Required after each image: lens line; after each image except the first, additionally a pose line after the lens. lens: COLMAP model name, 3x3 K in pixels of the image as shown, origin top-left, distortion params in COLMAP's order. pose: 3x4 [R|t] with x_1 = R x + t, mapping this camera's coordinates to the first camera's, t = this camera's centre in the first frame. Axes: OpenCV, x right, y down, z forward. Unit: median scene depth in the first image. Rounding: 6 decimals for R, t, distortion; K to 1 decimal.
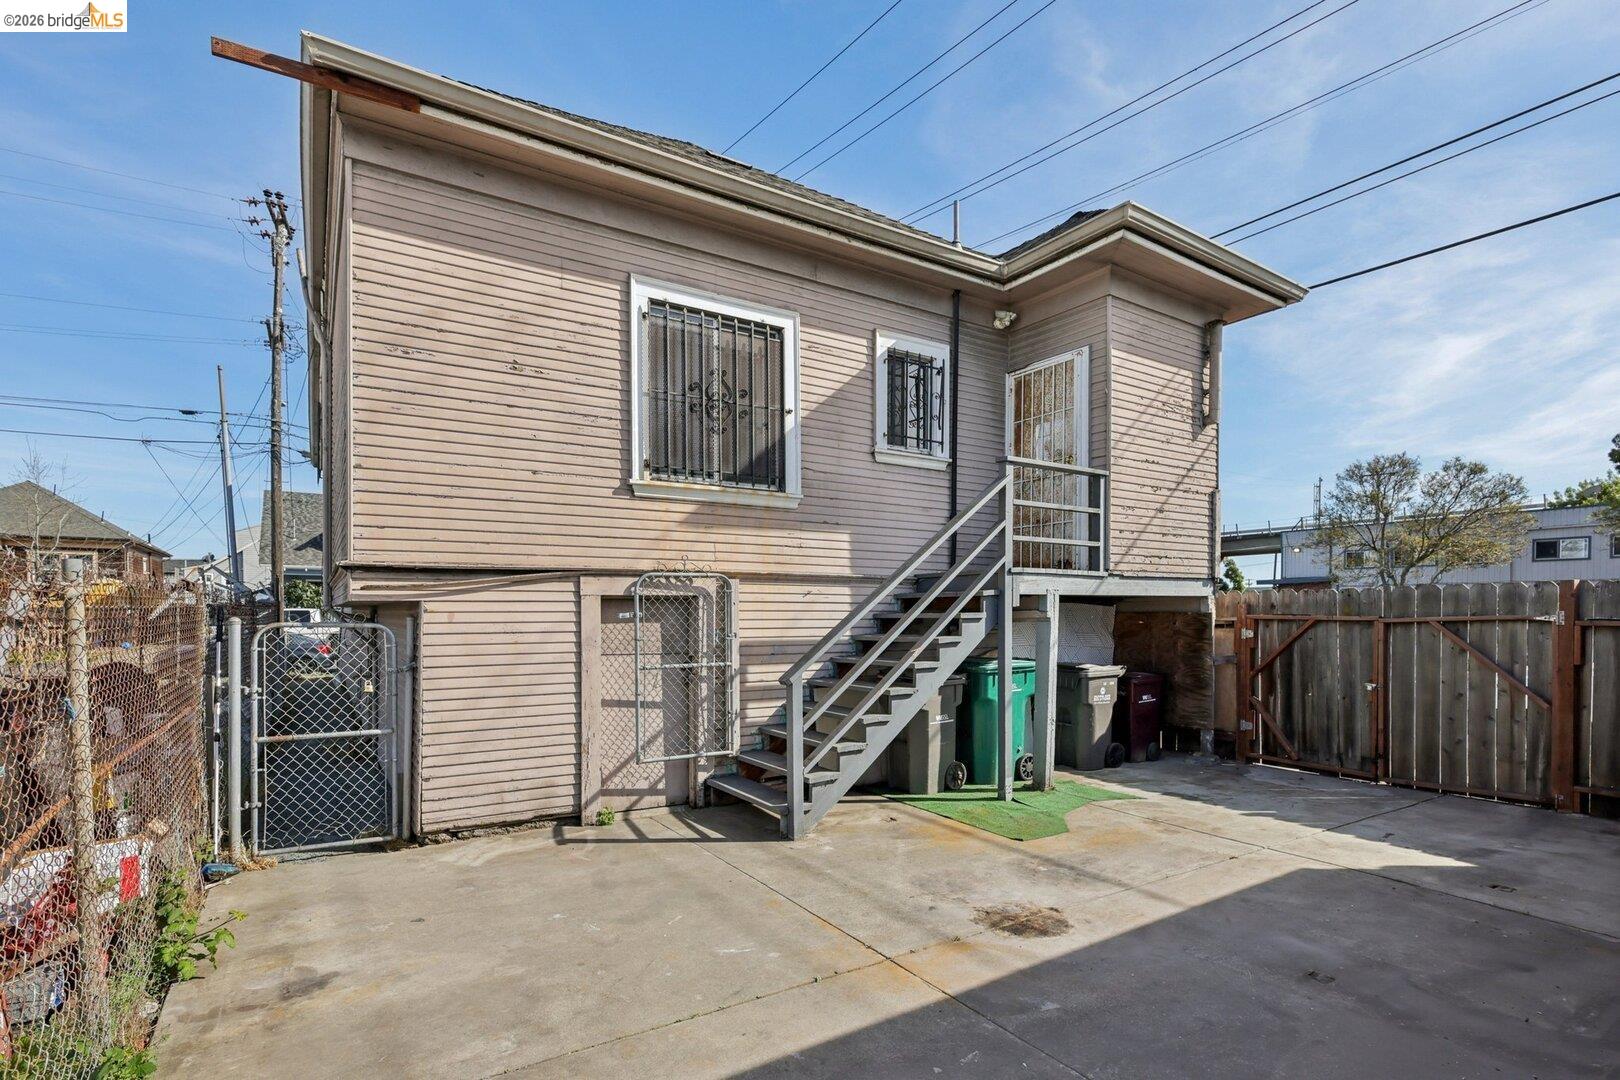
lens RADIAL K [[782.6, 0, 818.9], [0, 782.6, 626.3], [0, 0, 1]] dist [-0.003047, 0.001378]
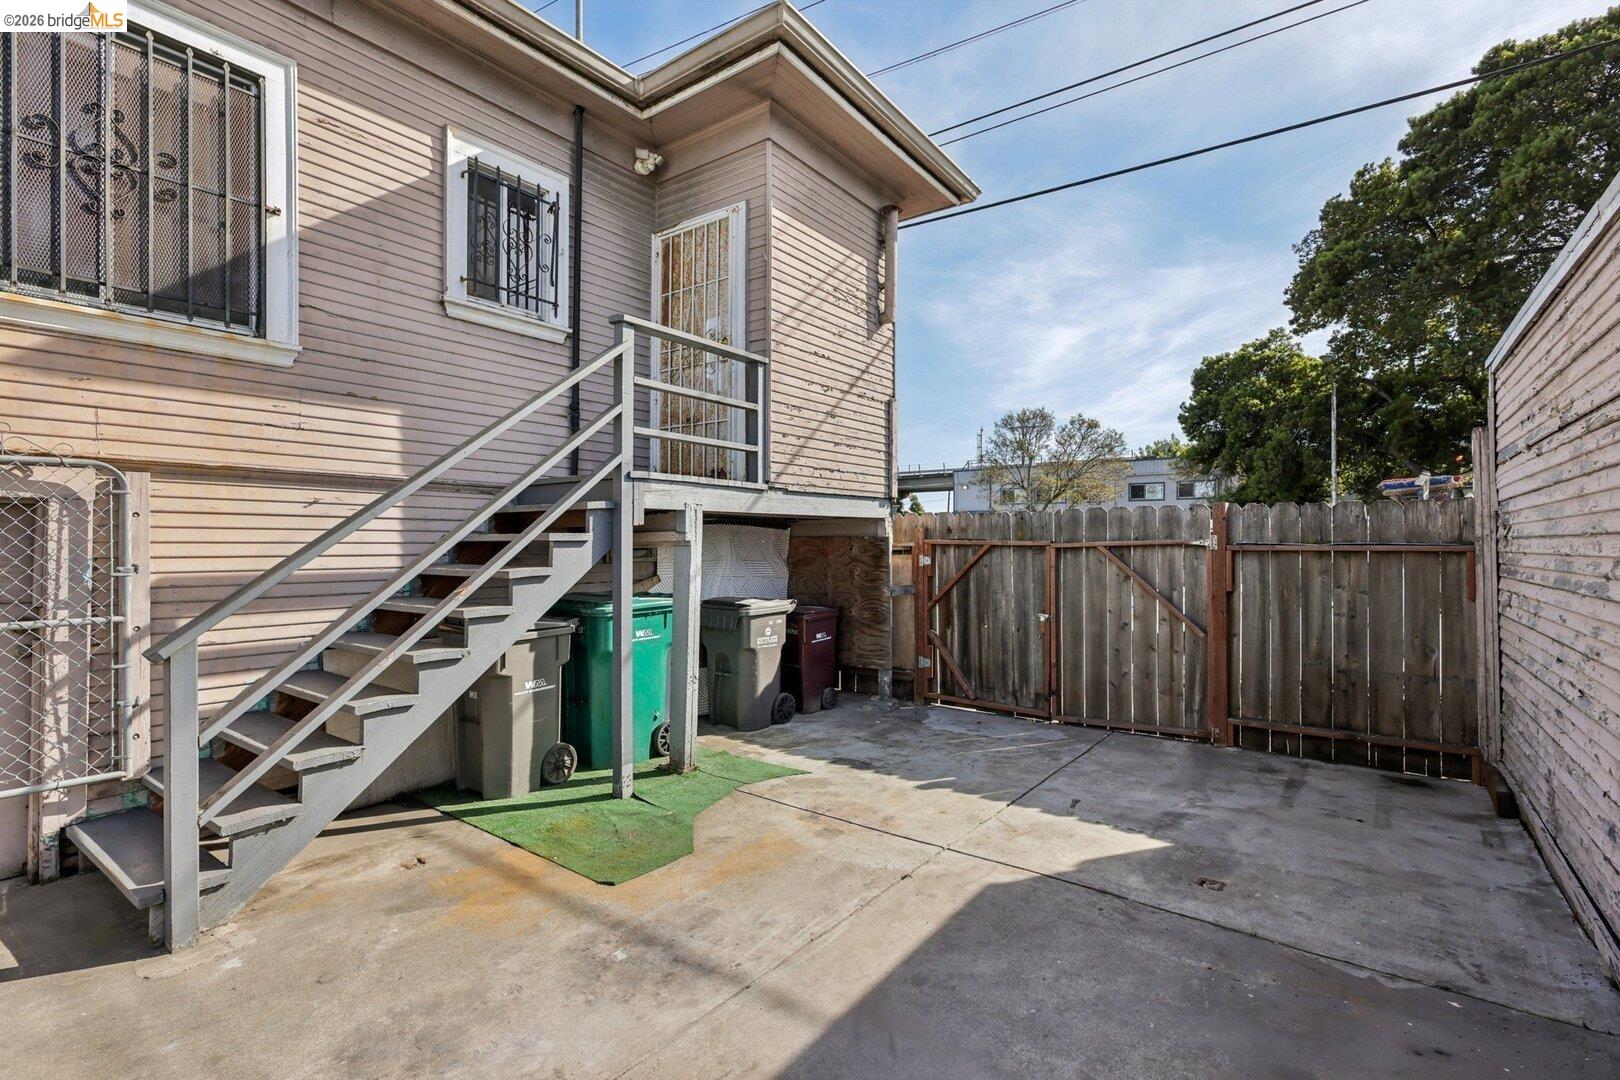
lens RADIAL K [[747.4, 0, 820.8], [0, 747.4, 537.4], [0, 0, 1]] dist [-0.003551, 0.002093]
pose [[0.936415, 0.005087, 0.350857, 0.167311], [0.002746, 0.999758, -0.021822, 0.001530], [-0.350883, 0.021398, 0.936175, 0.294783]]
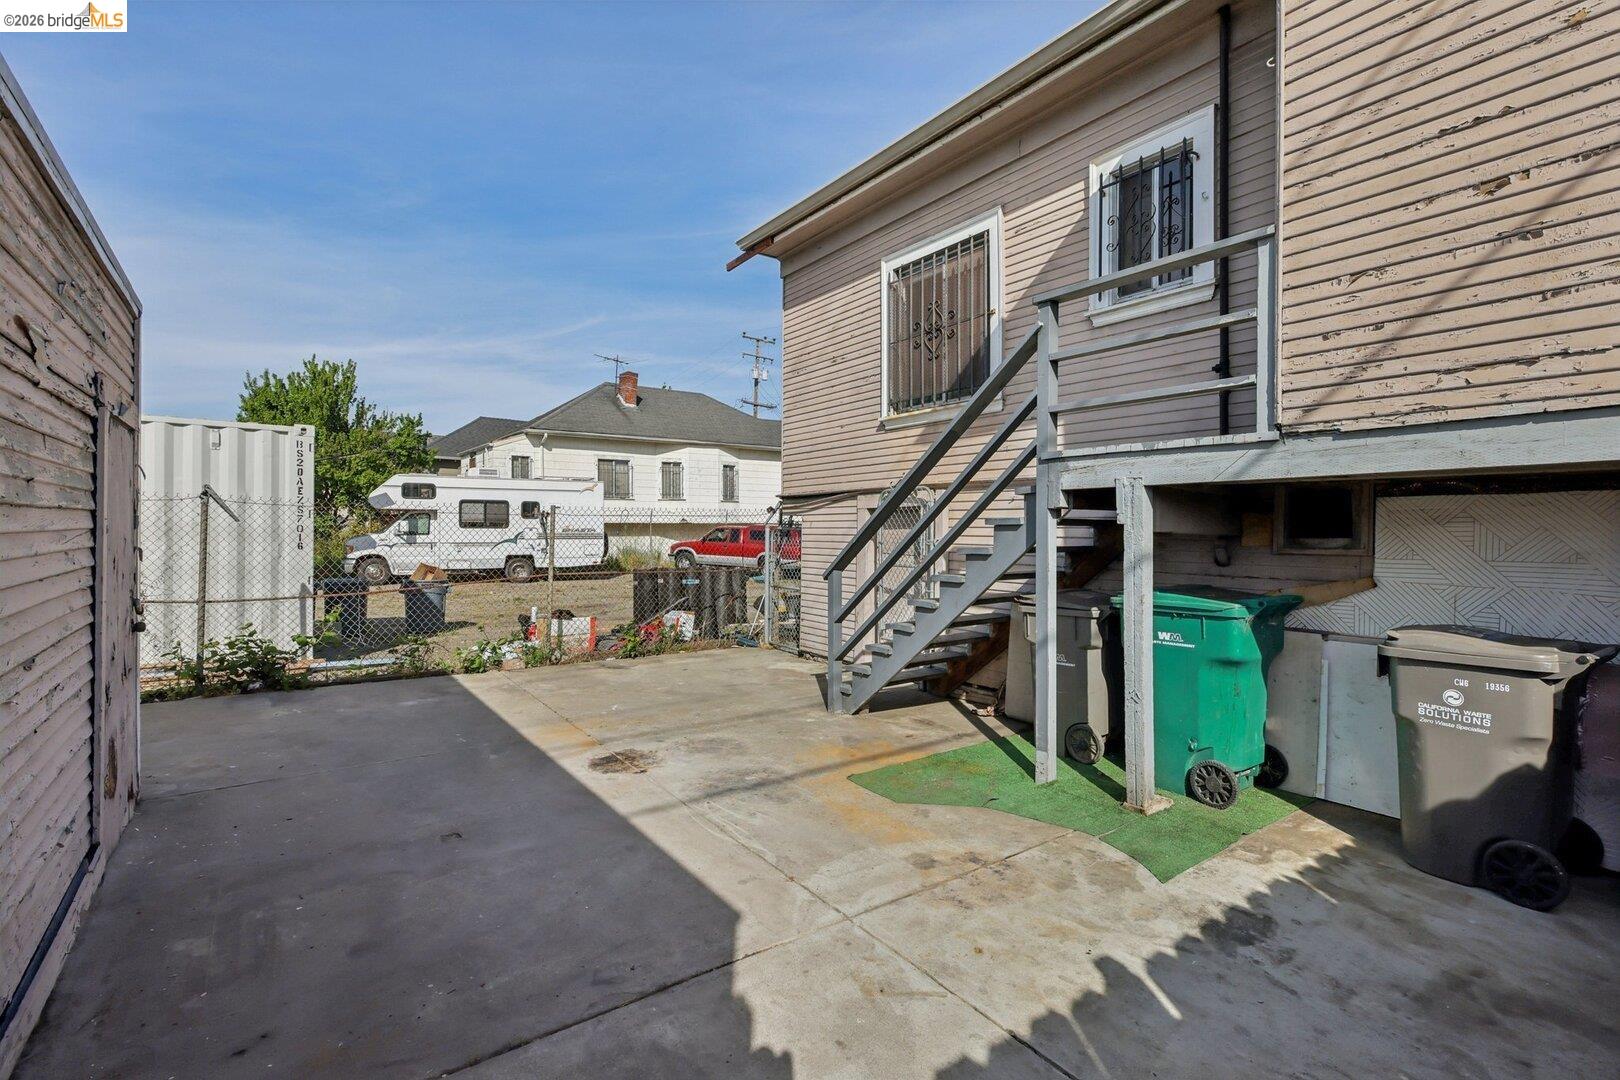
lens RADIAL K [[747.4, 0, 815.0], [0, 747.4, 537.2], [0, 0, 1]] dist [-0.003551, 0.002093]
pose [[0.045989, 0.013384, -0.998852, 0.897216], [-0.018354, 0.999753, 0.012551, -0.003957], [0.998773, 0.017755, 0.046223, 0.757461]]
